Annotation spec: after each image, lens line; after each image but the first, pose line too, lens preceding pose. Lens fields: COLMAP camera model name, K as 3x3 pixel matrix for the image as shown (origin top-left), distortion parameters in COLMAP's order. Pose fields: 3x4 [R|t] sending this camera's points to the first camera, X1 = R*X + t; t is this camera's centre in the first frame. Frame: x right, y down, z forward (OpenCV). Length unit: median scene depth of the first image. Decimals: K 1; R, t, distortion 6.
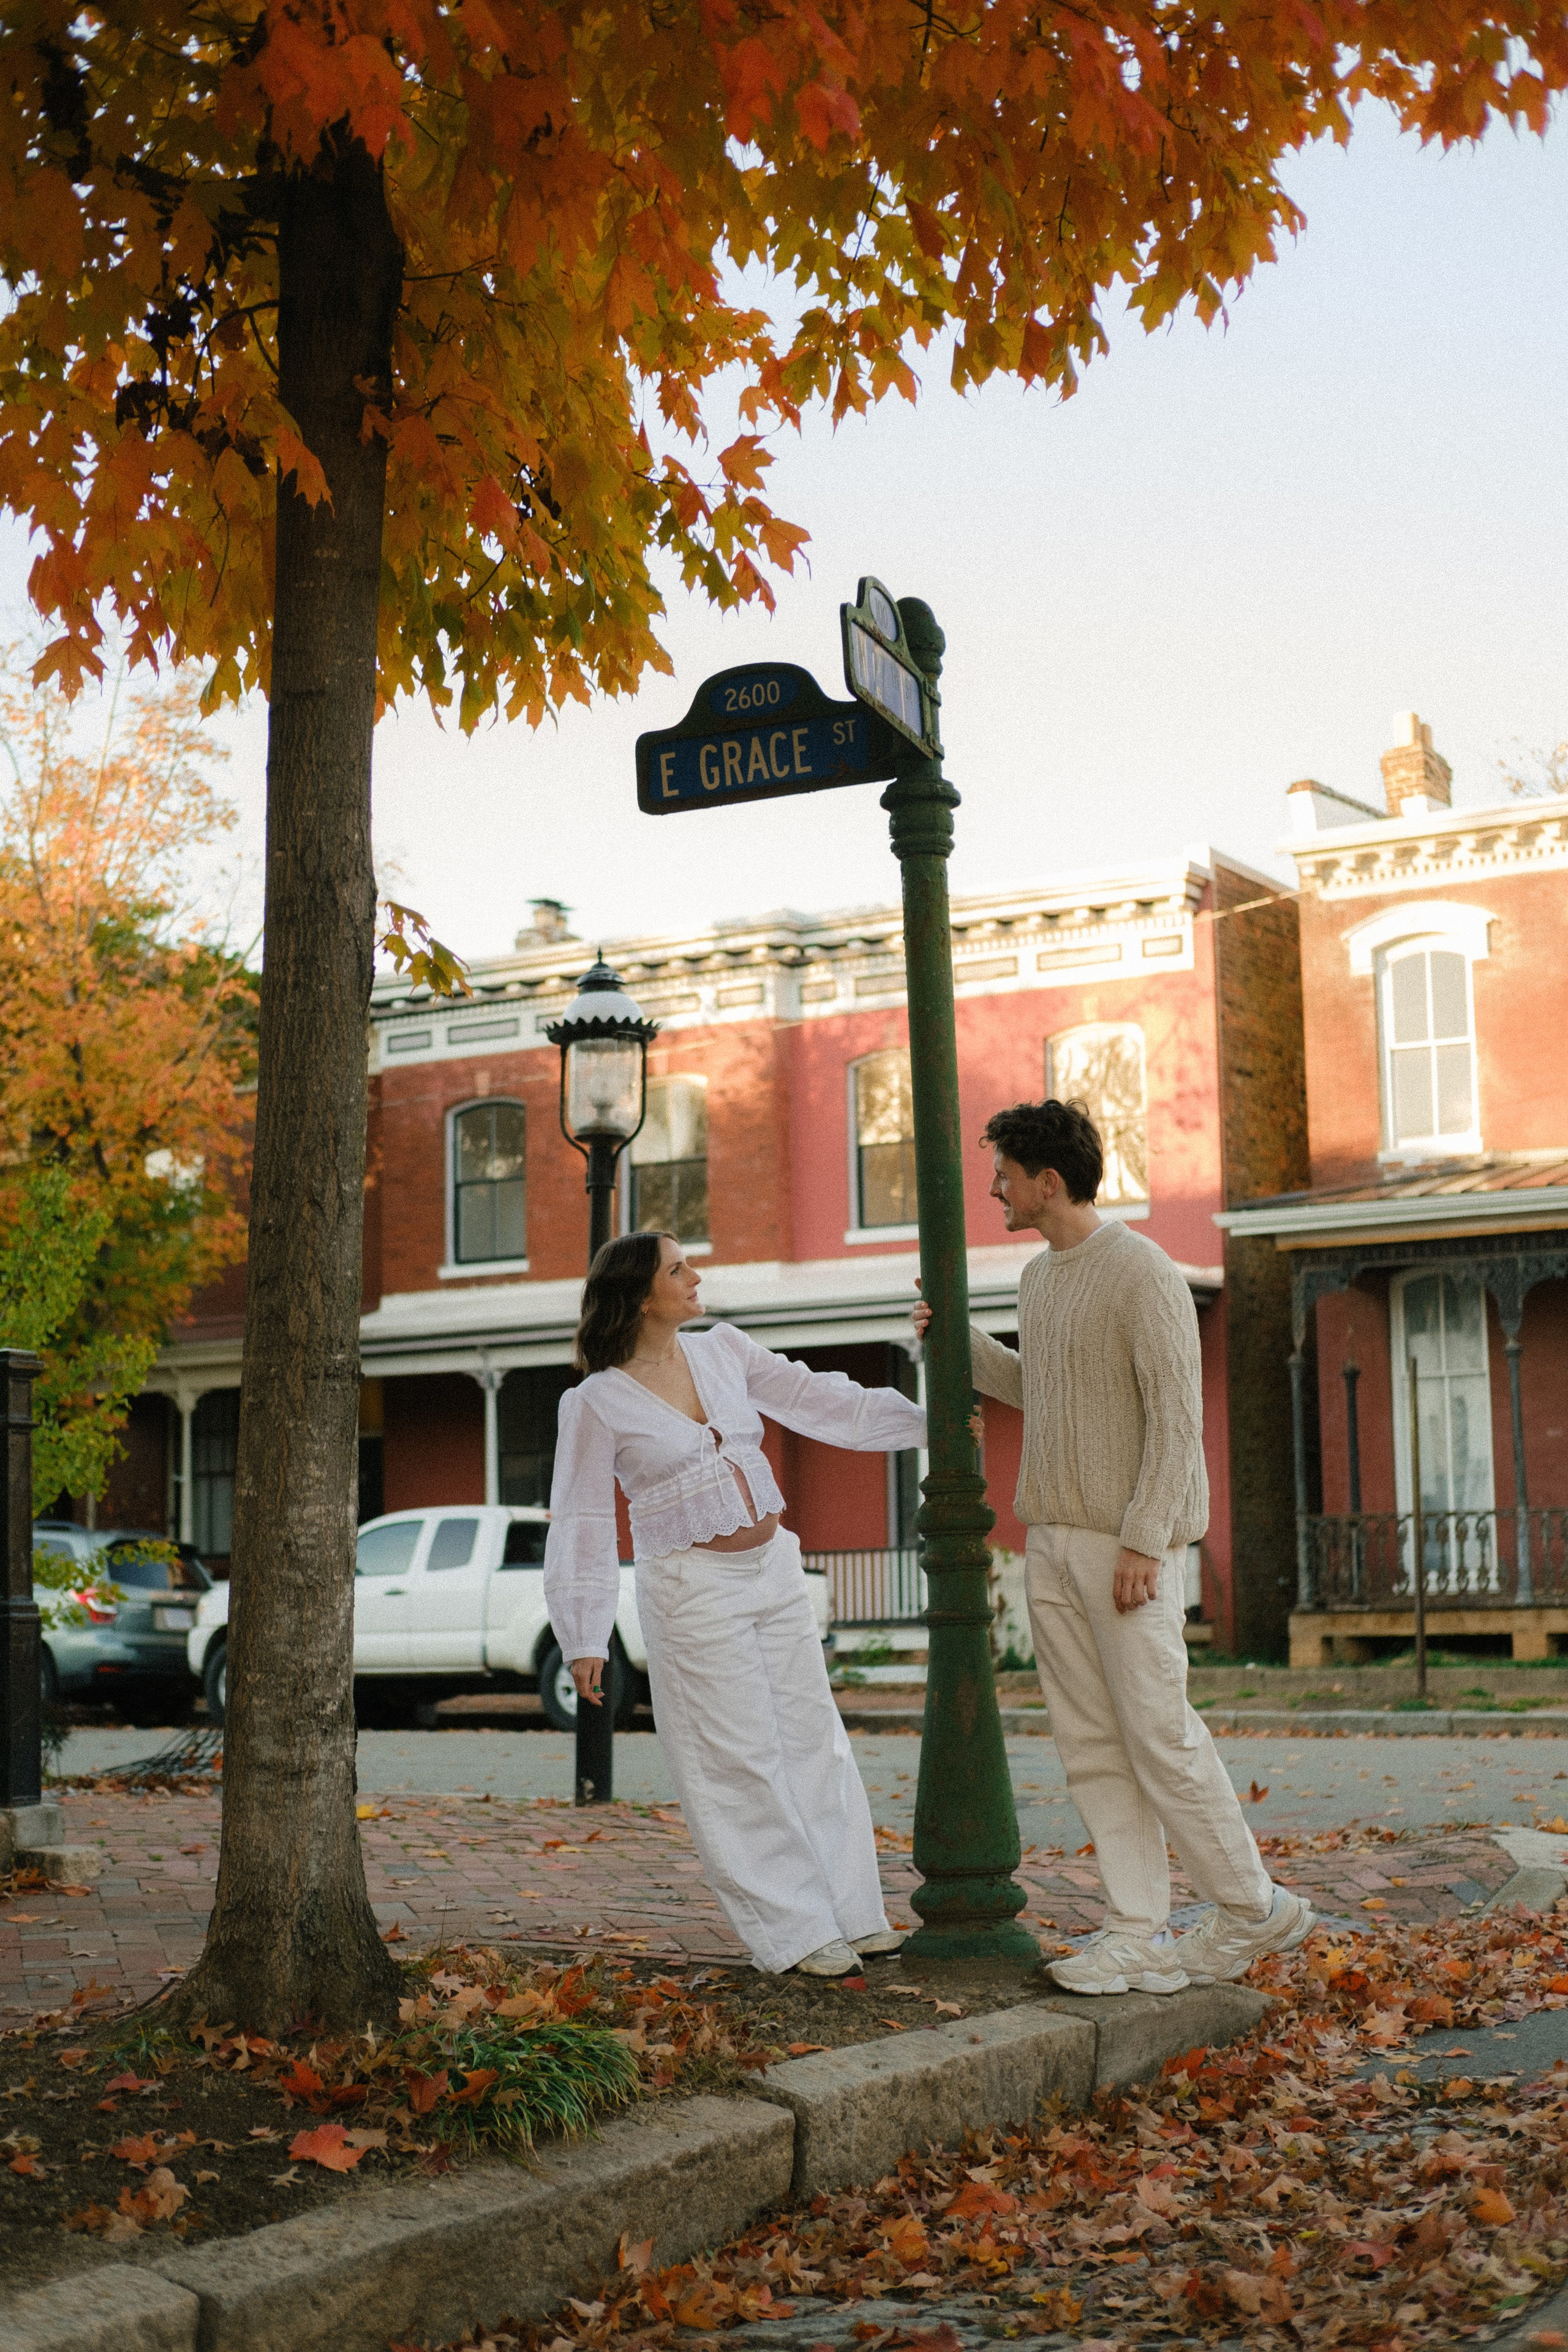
lens RADIAL K [[3635.2, 0, 784.0], [0, 3635.2, 1176.0], [0, 0, 1]] dist [-0.289364, 1.900501]
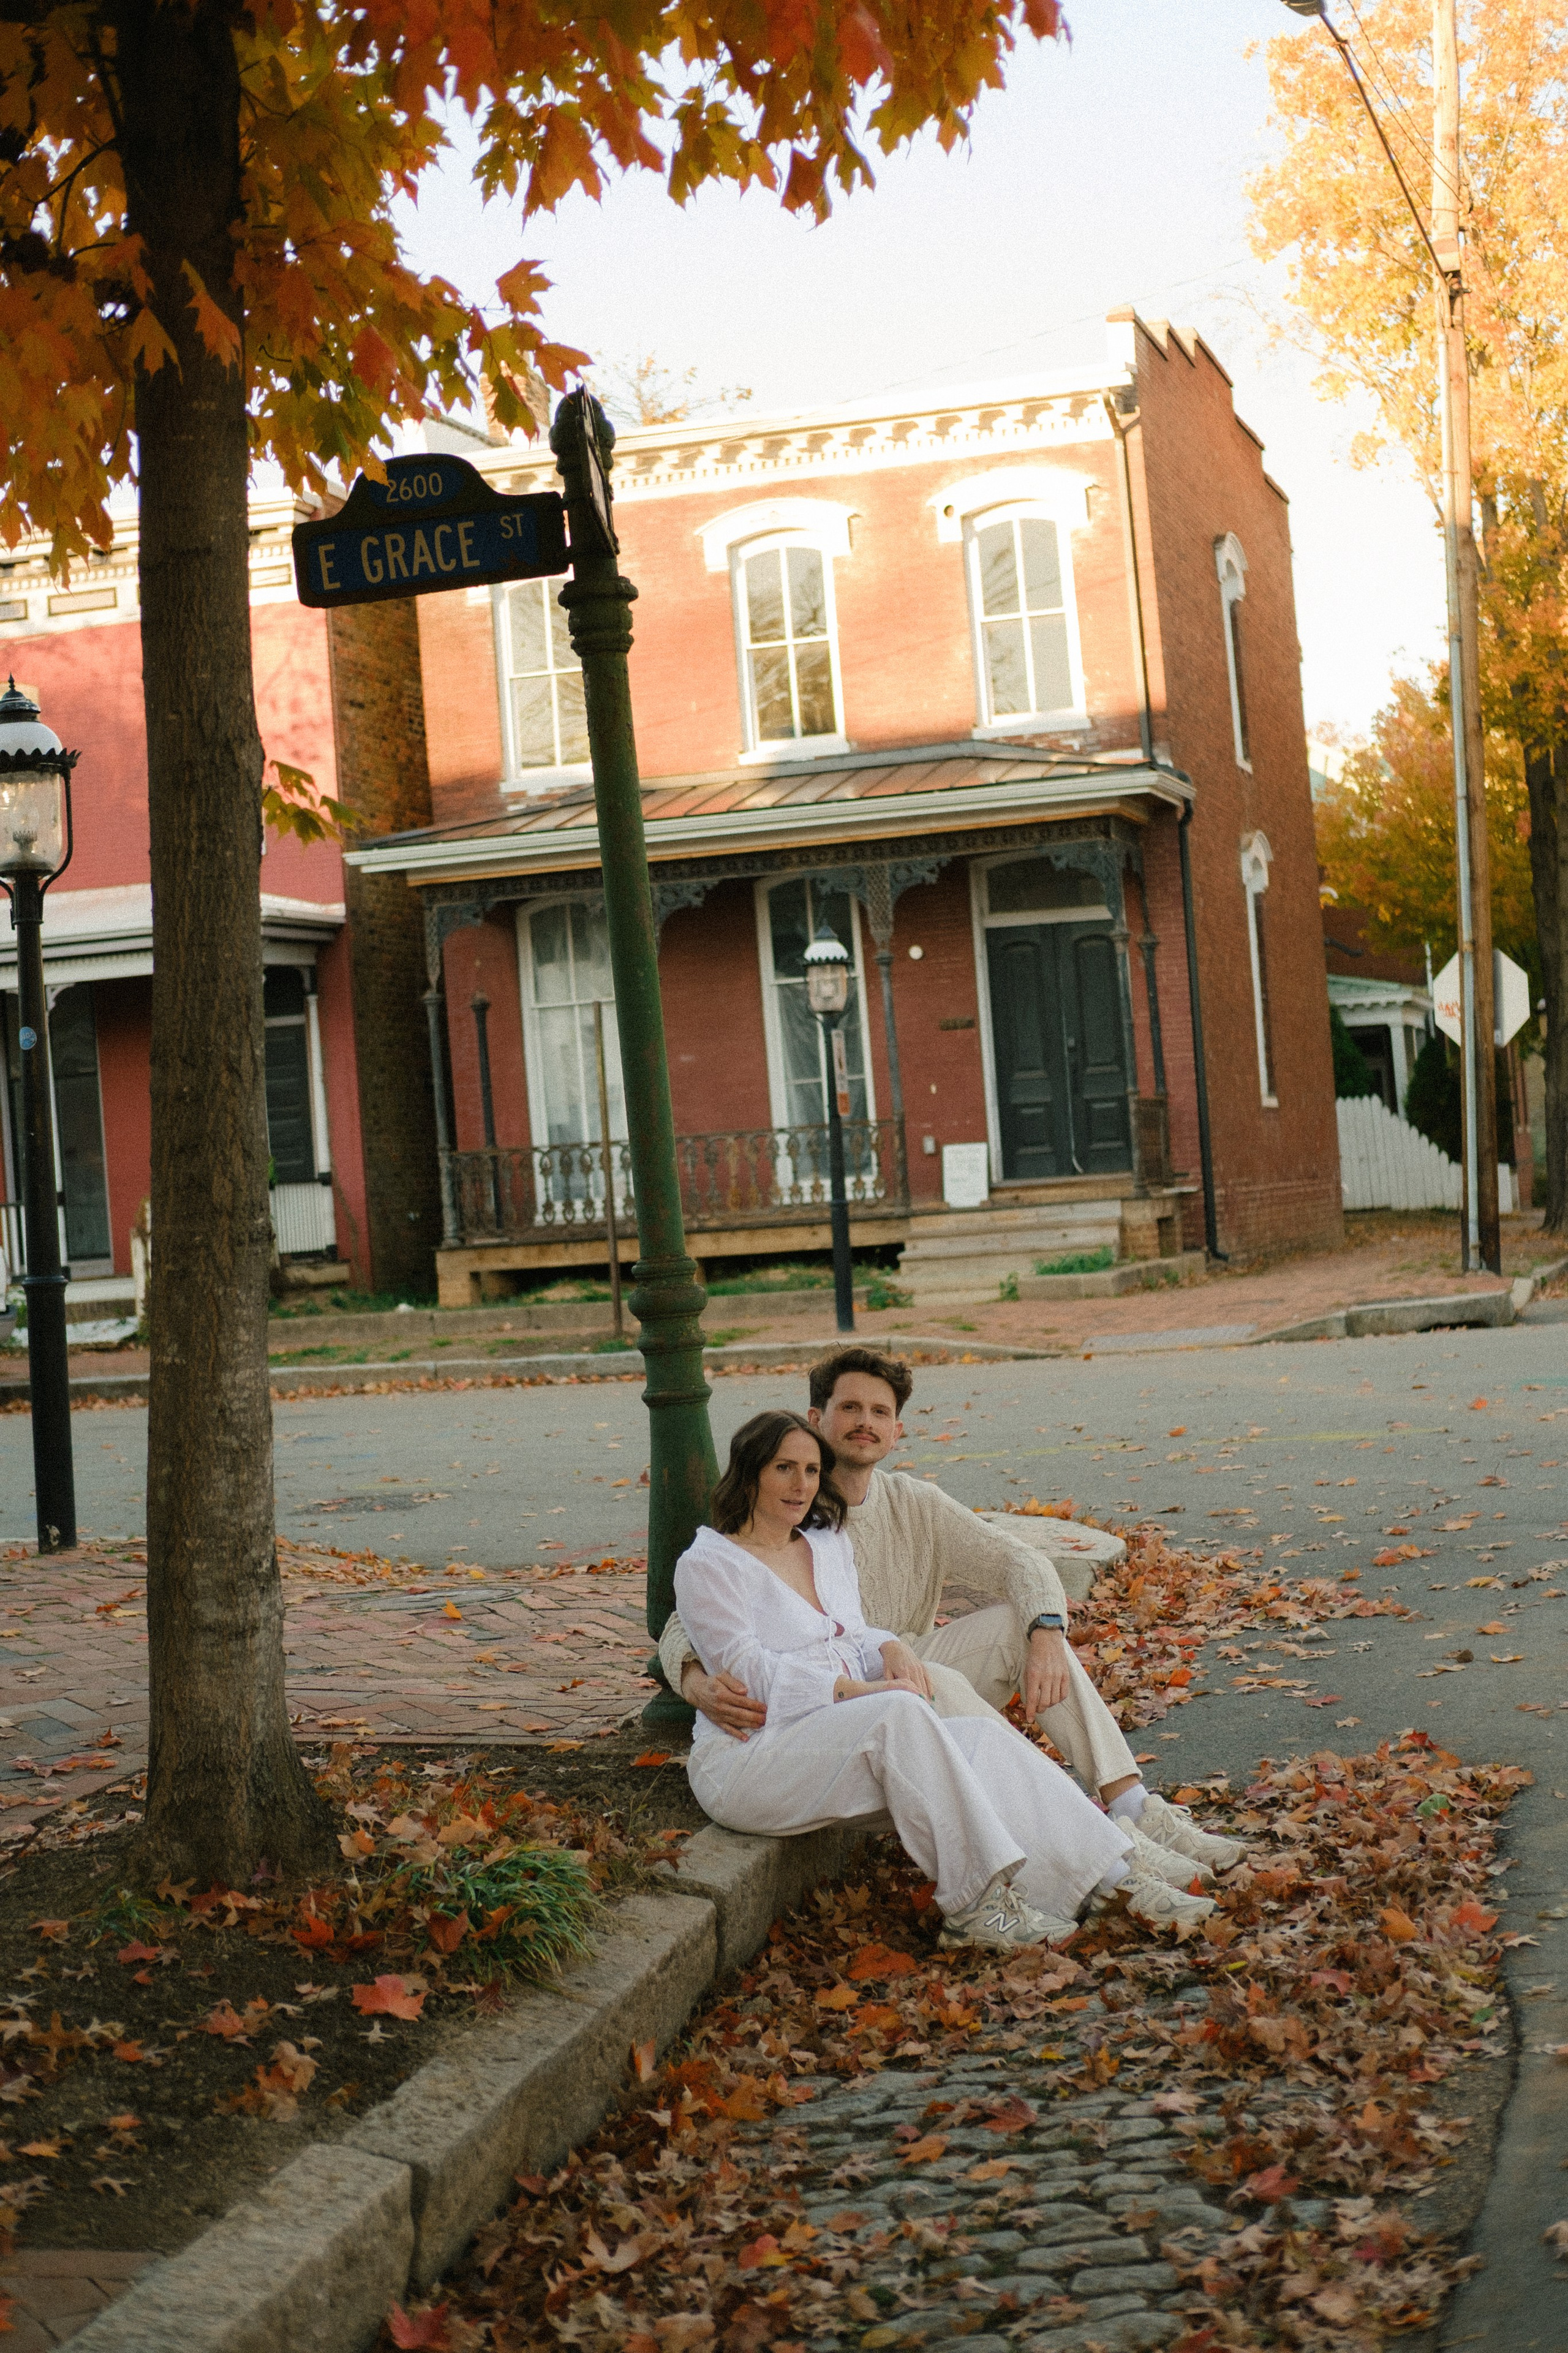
lens RADIAL K [[3728.0, 0, 784.0], [0, 3728.0, 1176.5], [0, 0, 1]] dist [-0.262490, 1.555807]
pose [[0.954429, -0.053461, 0.293610, -0.226189], [0.019021, 0.992721, 0.118927, -0.065057], [-0.297831, -0.107923, 0.948498, -0.016887]]
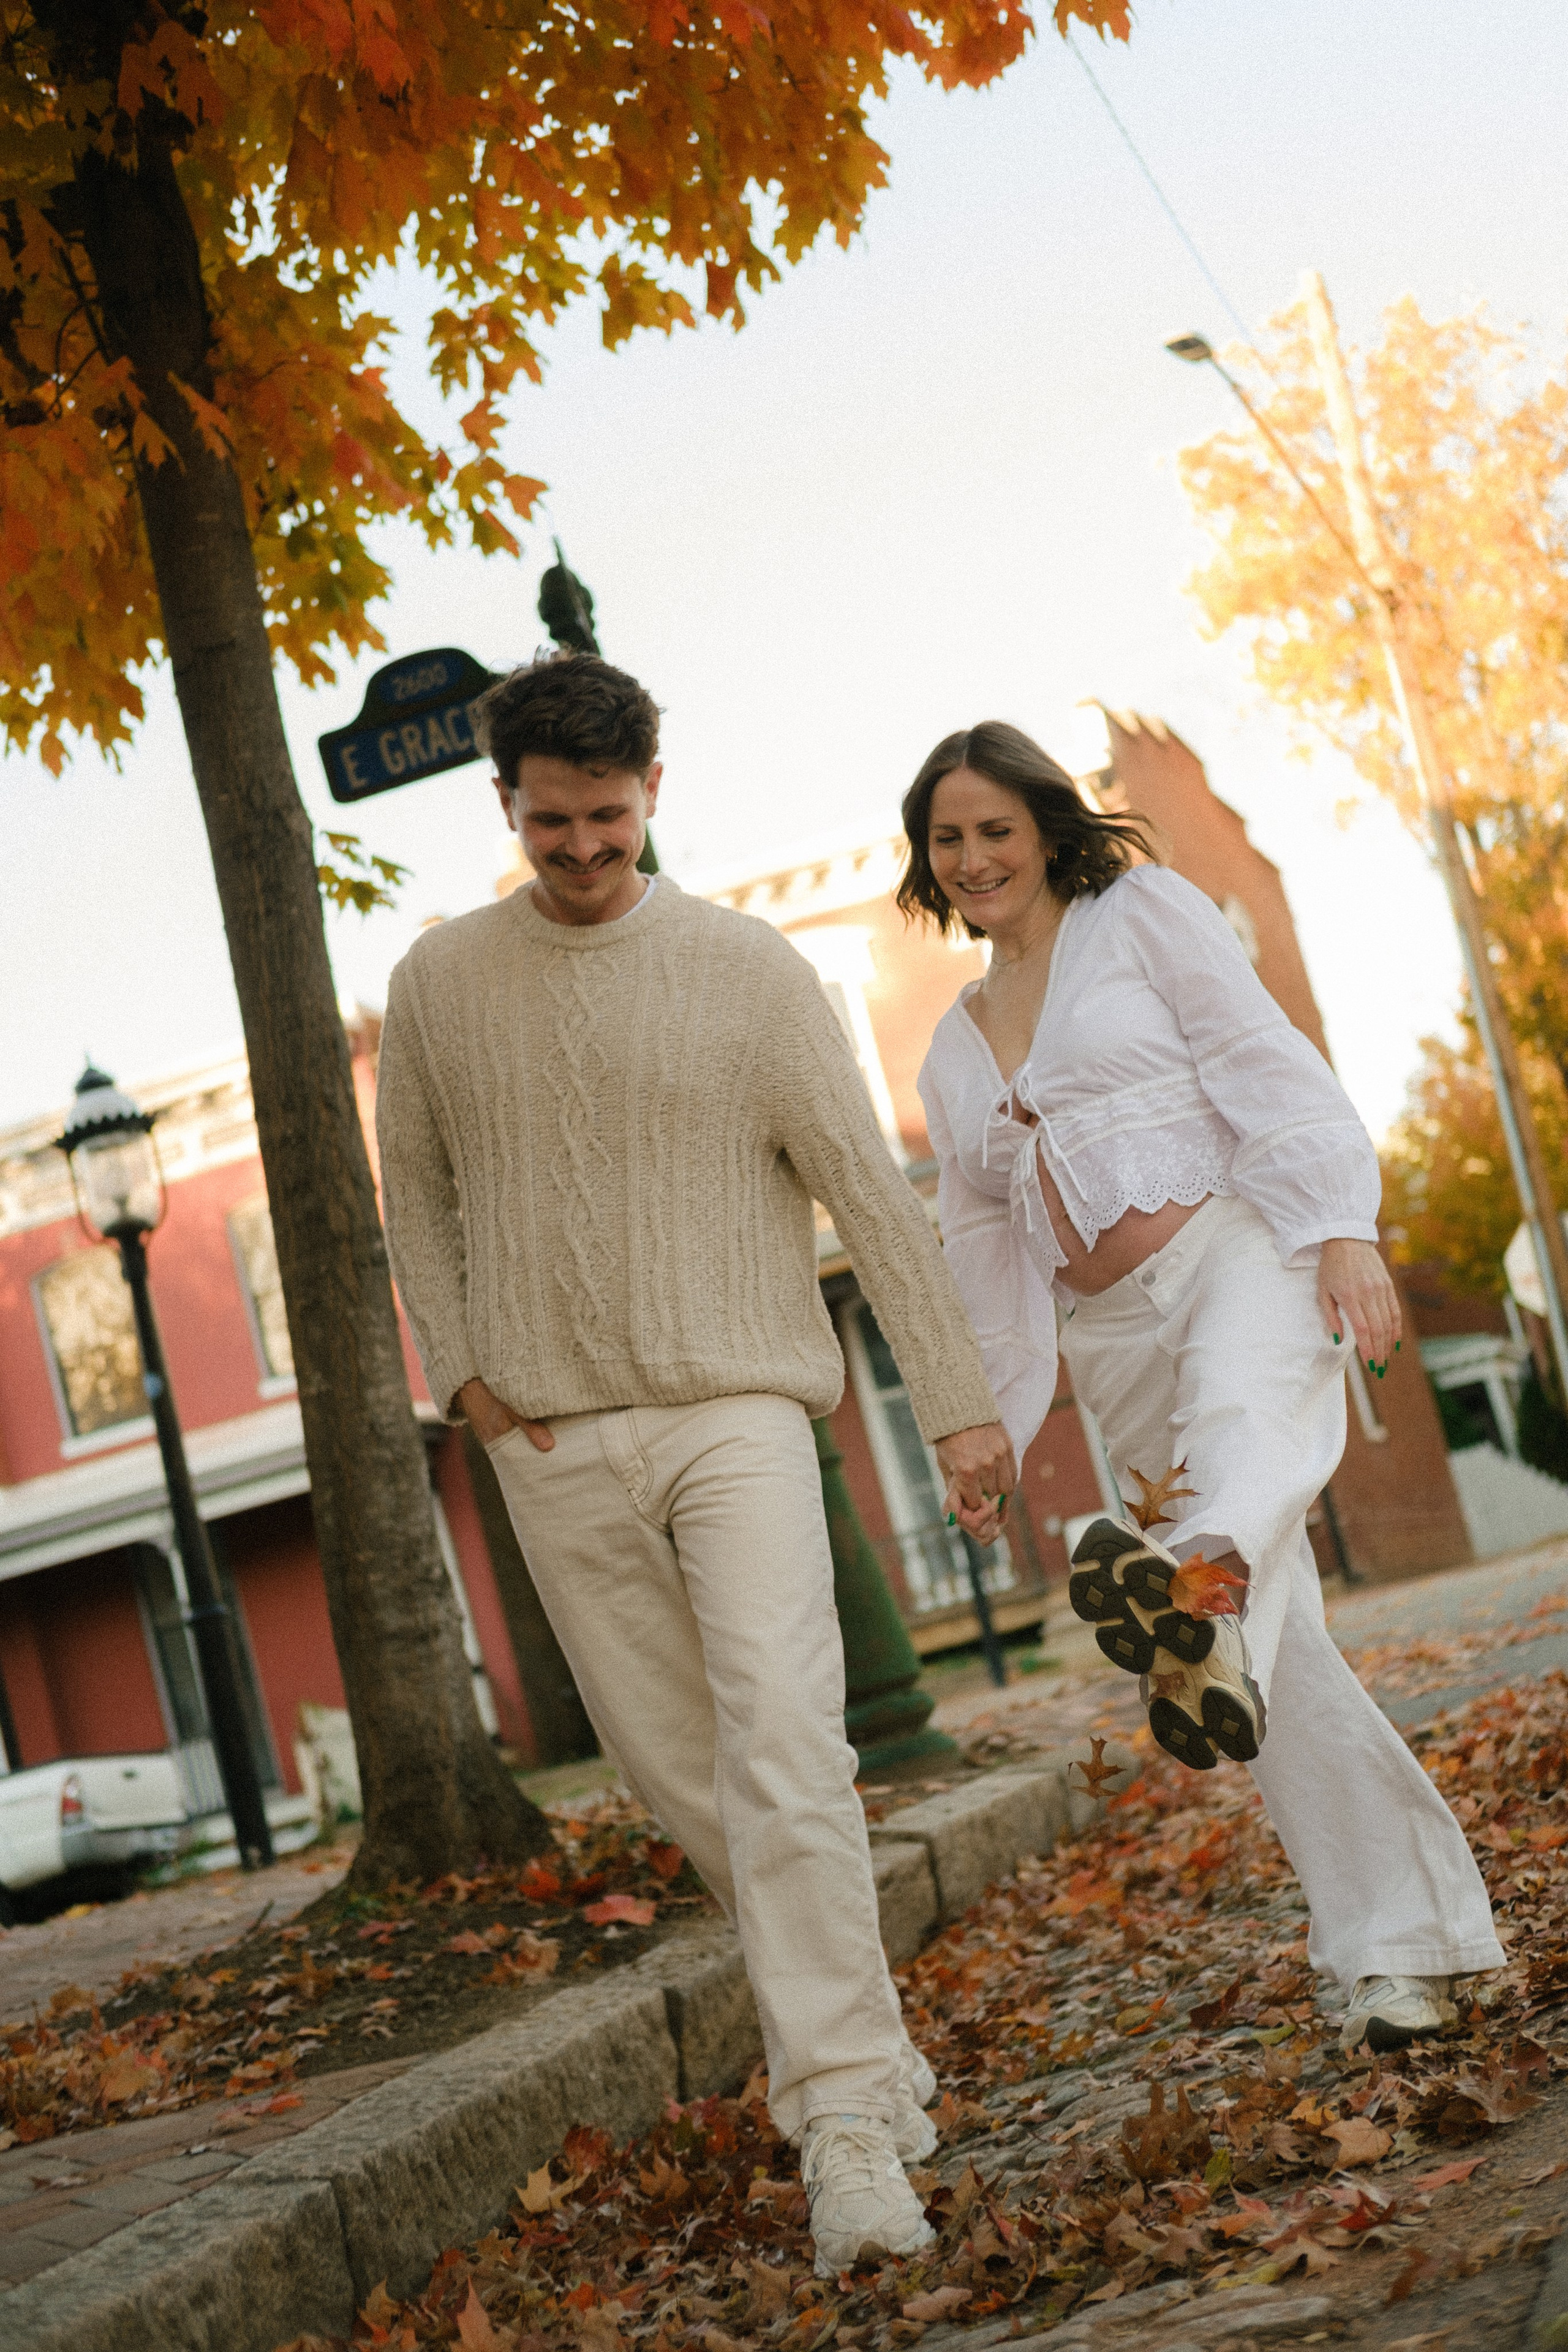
lens RADIAL K [[3728.8, 0, 781.1], [0, 3728.8, 1285.7], [0, 0, 1]] dist [-0.543868, 3.592865]
pose [[0.941462, -0.188594, 0.279432, -0.250921], [0.199148, 0.979922, -0.009601, 0.075614], [-0.272011, 0.064687, 0.960118, -0.058509]]
